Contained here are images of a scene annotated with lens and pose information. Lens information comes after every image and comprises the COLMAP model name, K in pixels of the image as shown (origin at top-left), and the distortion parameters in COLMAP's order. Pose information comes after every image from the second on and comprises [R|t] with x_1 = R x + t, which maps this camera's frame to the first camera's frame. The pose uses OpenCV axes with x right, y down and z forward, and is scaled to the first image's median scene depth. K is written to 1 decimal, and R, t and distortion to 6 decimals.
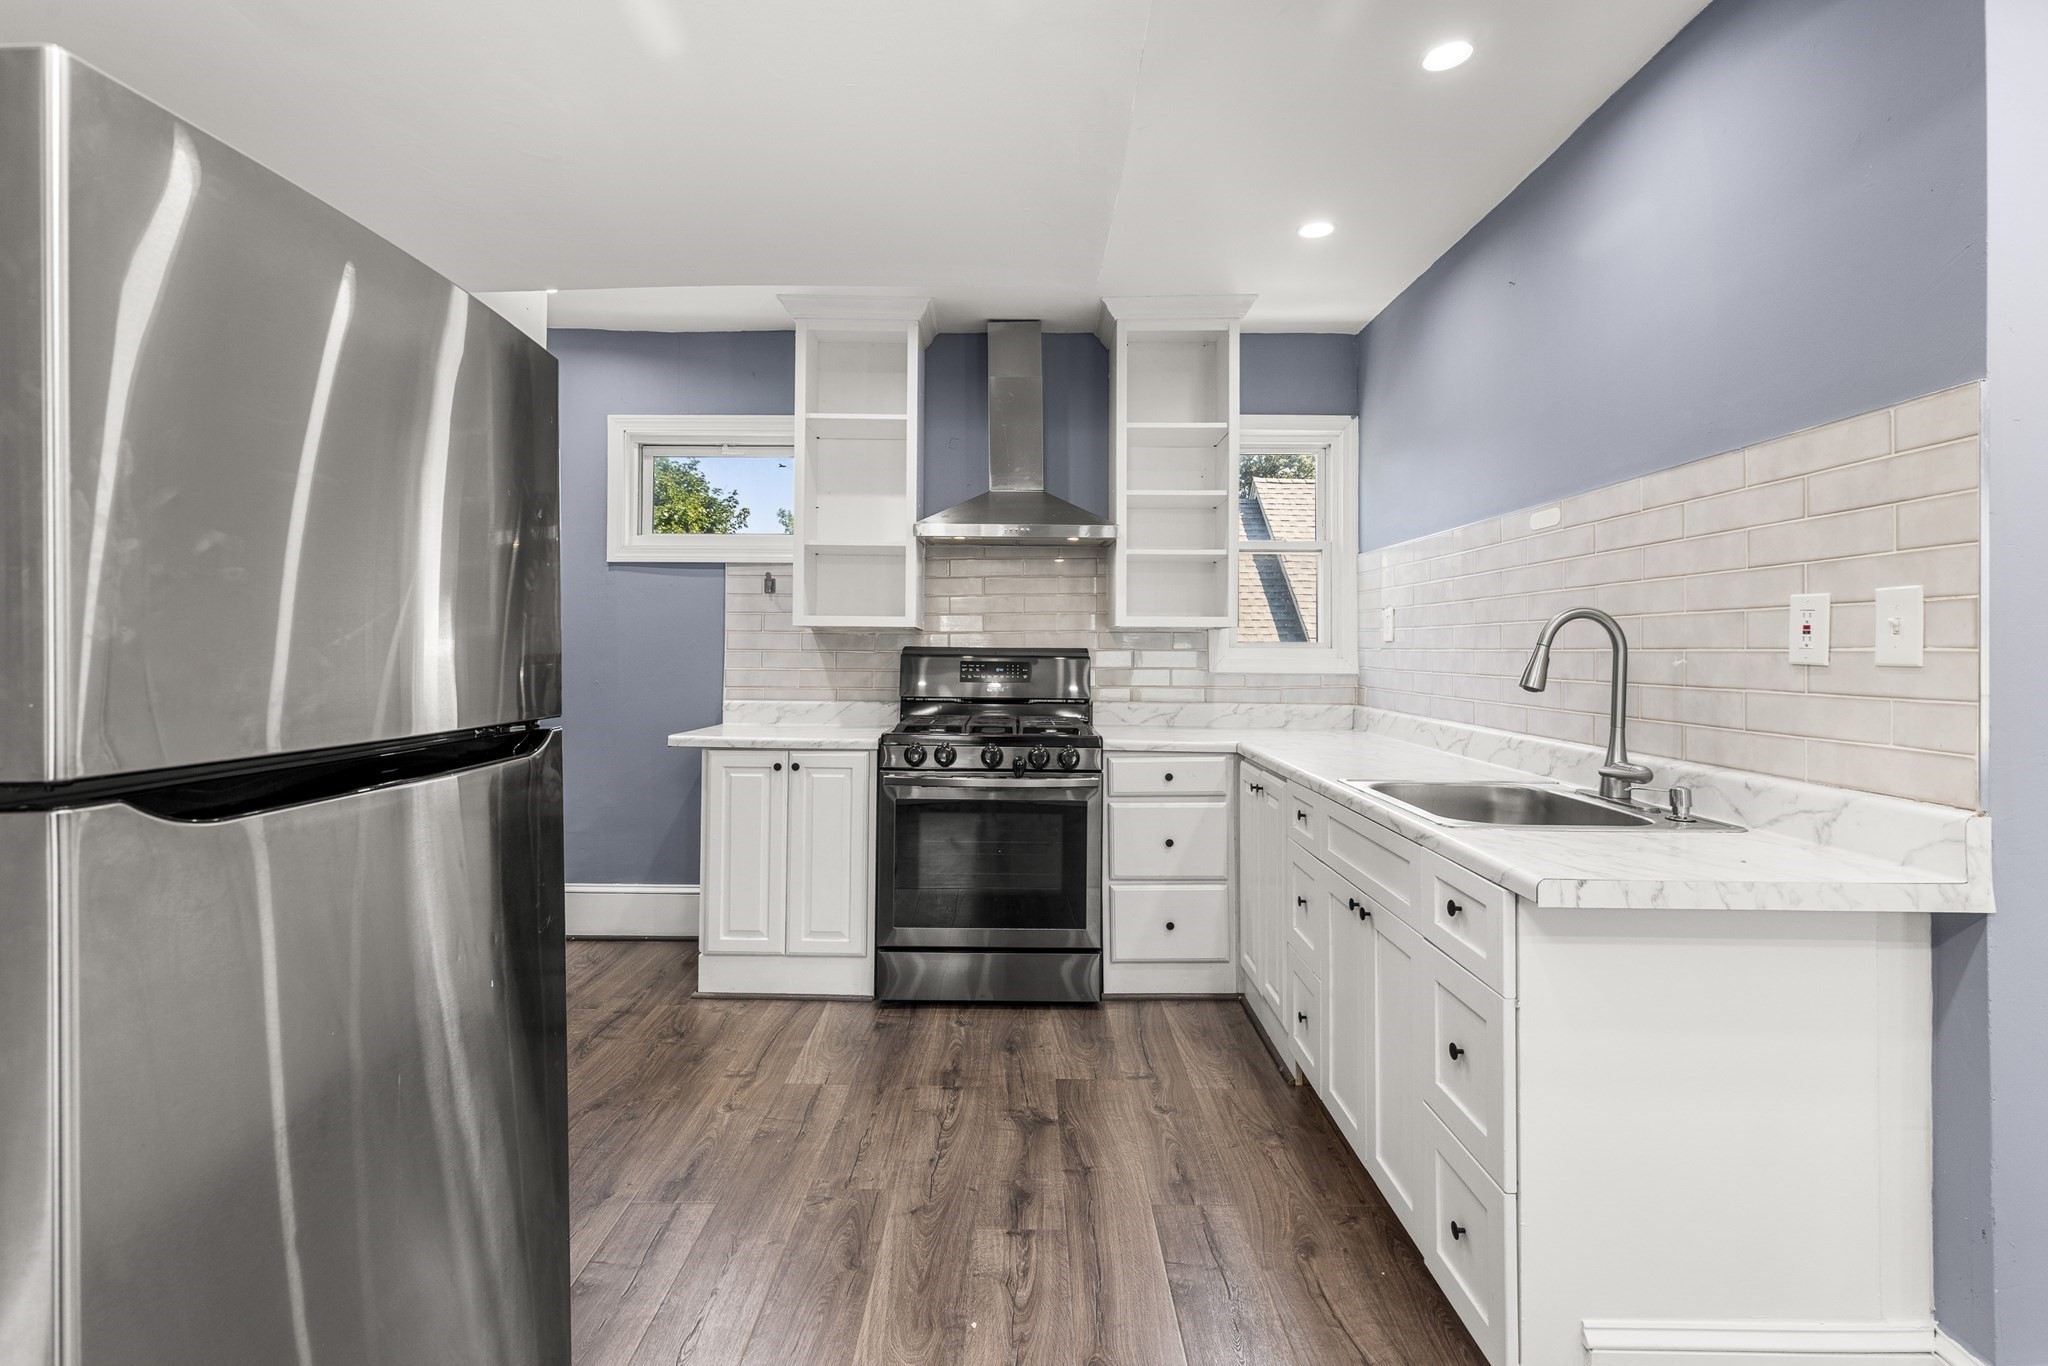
lens RADIAL K [[945.7, 0, 996.1], [0, 945.7, 630.7], [0, 0, 1]] dist [0.008949, -0.000100]
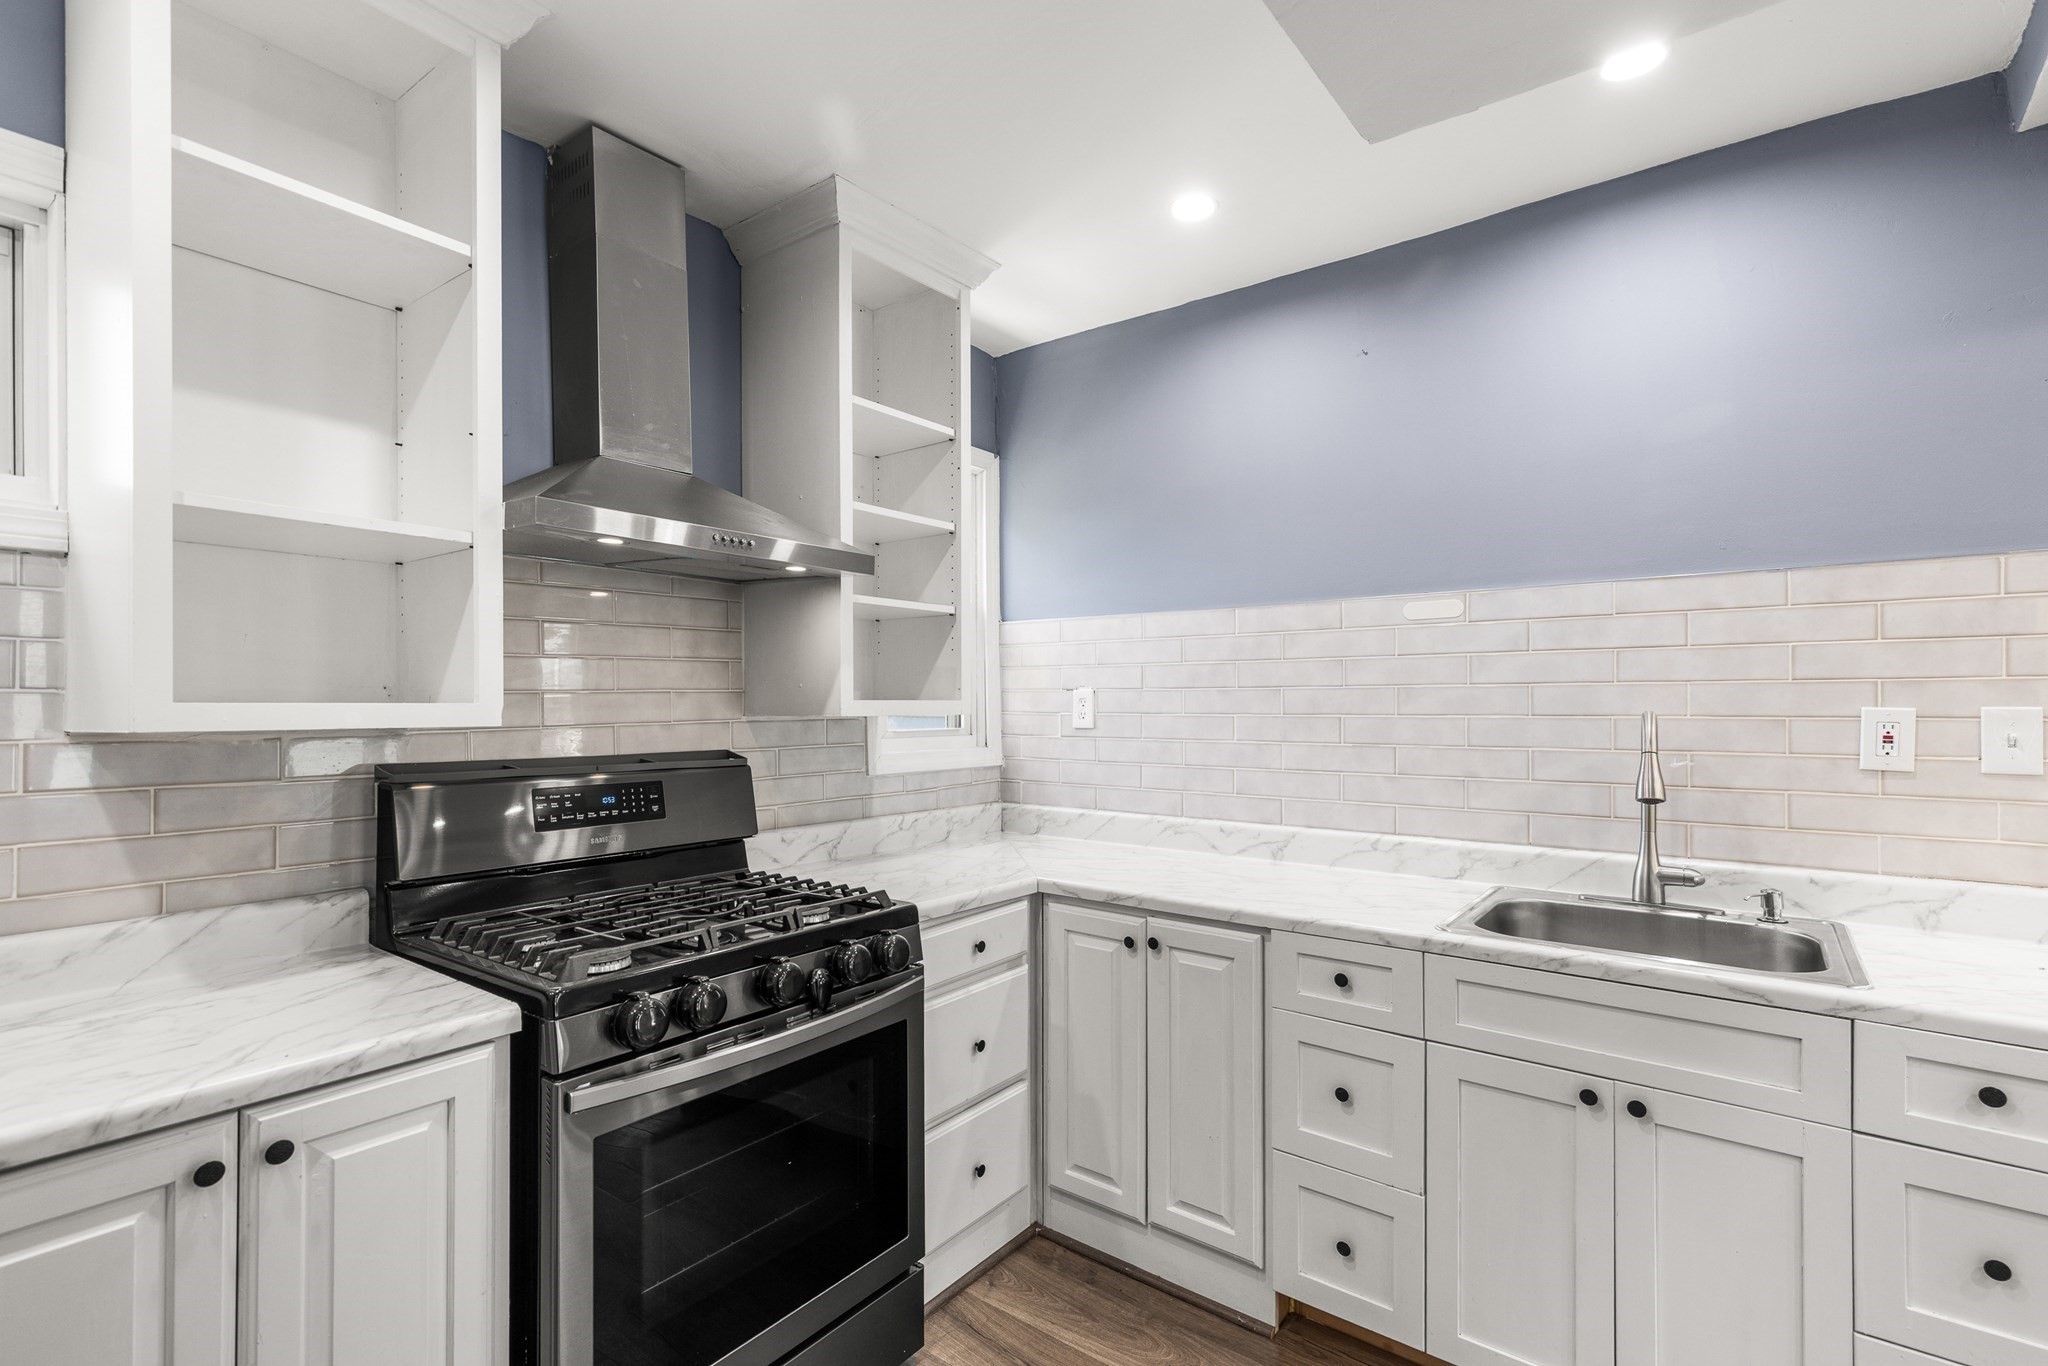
lens RADIAL K [[945.7, 0, 1024.5], [0, 945.7, 697.7], [0, 0, 1]] dist [0.008949, -0.000100]
pose [[0.588684, -0.003123, 0.808358, -0.339674], [-0.008745, 0.999909, 0.010231, -0.027283], [-0.808316, -0.013092, 0.588603, 0.594949]]
